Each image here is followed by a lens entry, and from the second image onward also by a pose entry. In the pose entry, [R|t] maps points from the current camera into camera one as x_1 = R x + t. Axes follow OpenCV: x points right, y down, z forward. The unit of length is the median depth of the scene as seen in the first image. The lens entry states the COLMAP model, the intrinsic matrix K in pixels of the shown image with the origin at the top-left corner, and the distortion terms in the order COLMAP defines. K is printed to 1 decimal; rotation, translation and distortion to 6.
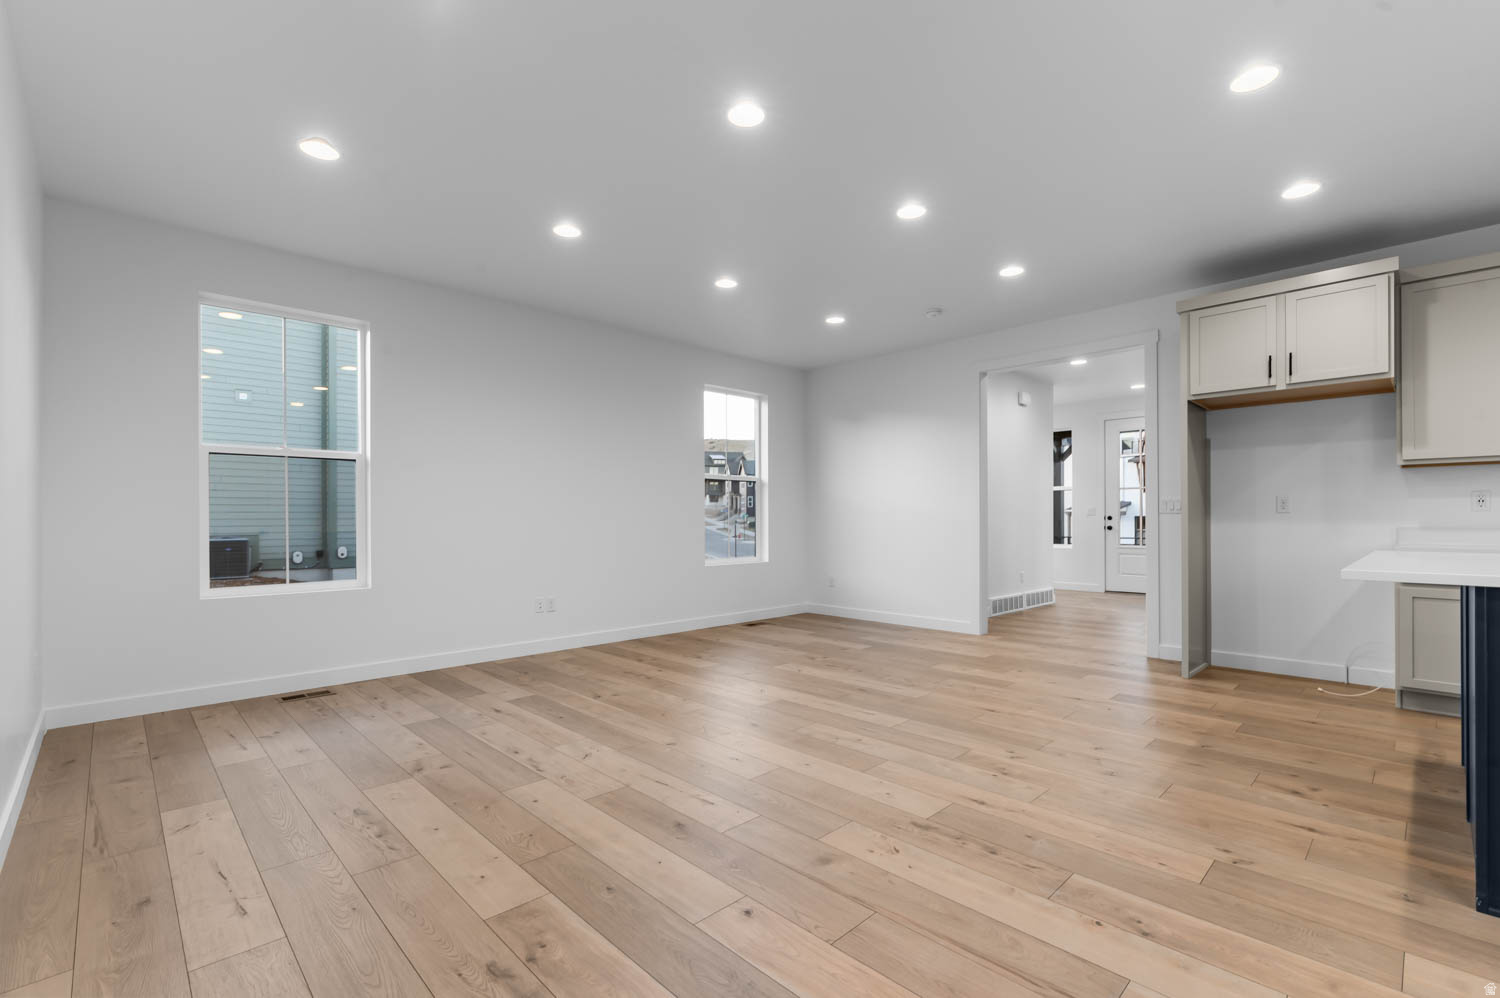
lens RADIAL K [[669.5, 0, 761.5], [0, 669.5, 513.5], [0, 0, 1]] dist [0.001724, -0.000439]
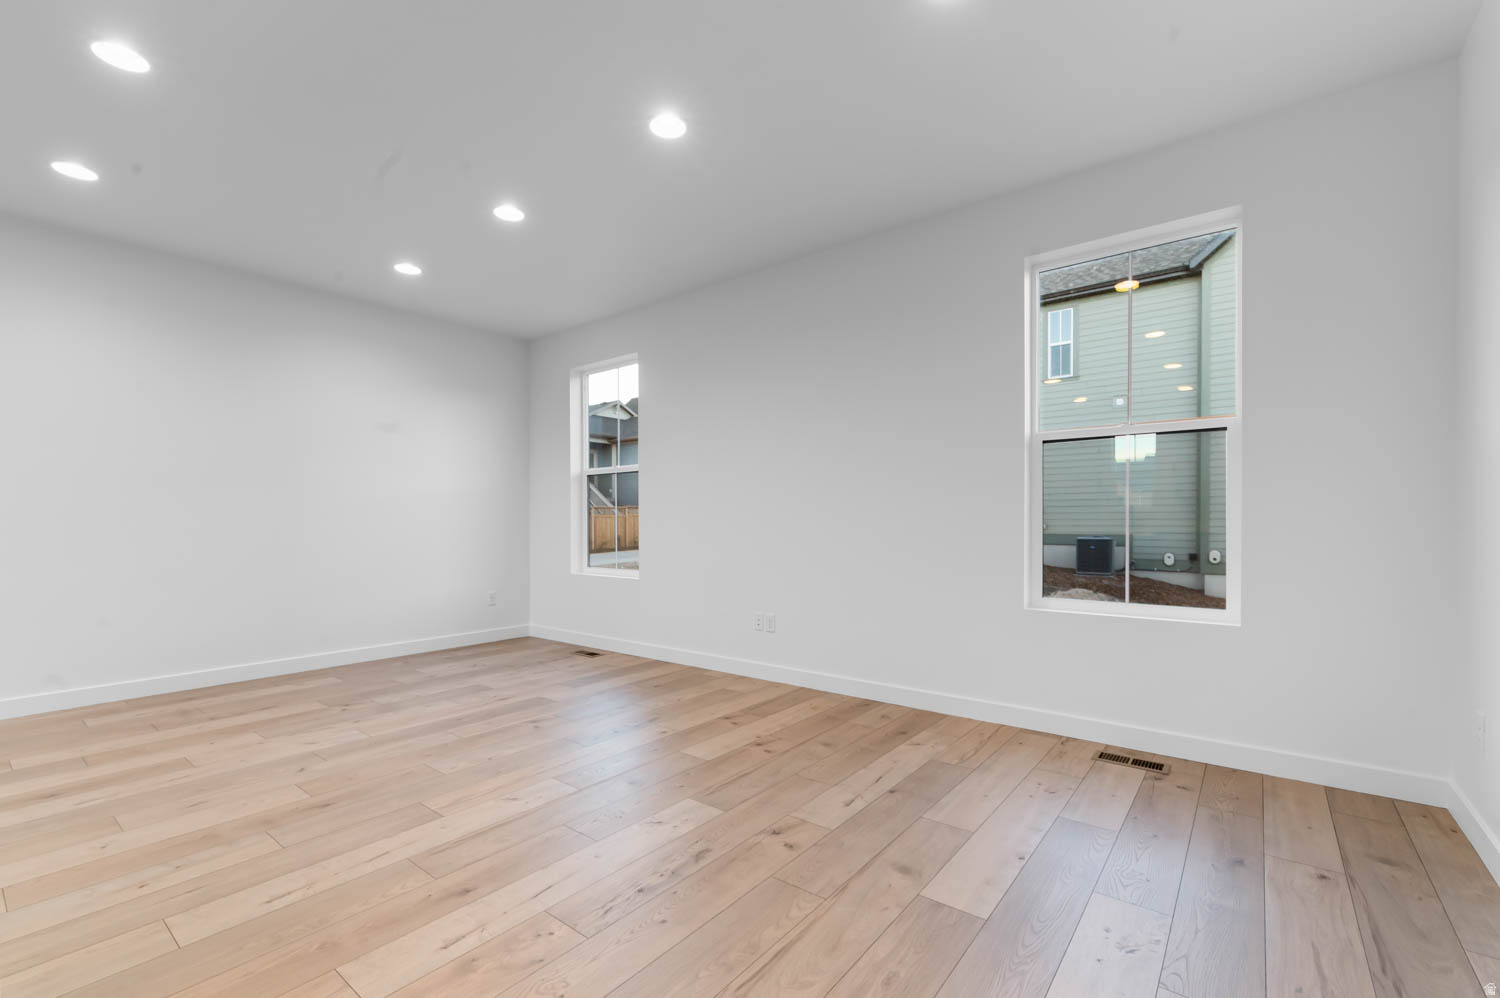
lens RADIAL K [[649.7, 0, 747.5], [0, 649.7, 507.4], [0, 0, 1]] dist [0.002125, 0.000033]
pose [[0.110460, -0.020370, -0.993672, 0.694013], [0.010771, 0.999756, -0.019298, 0.012745], [0.993822, -0.008571, 0.110653, 1.287082]]
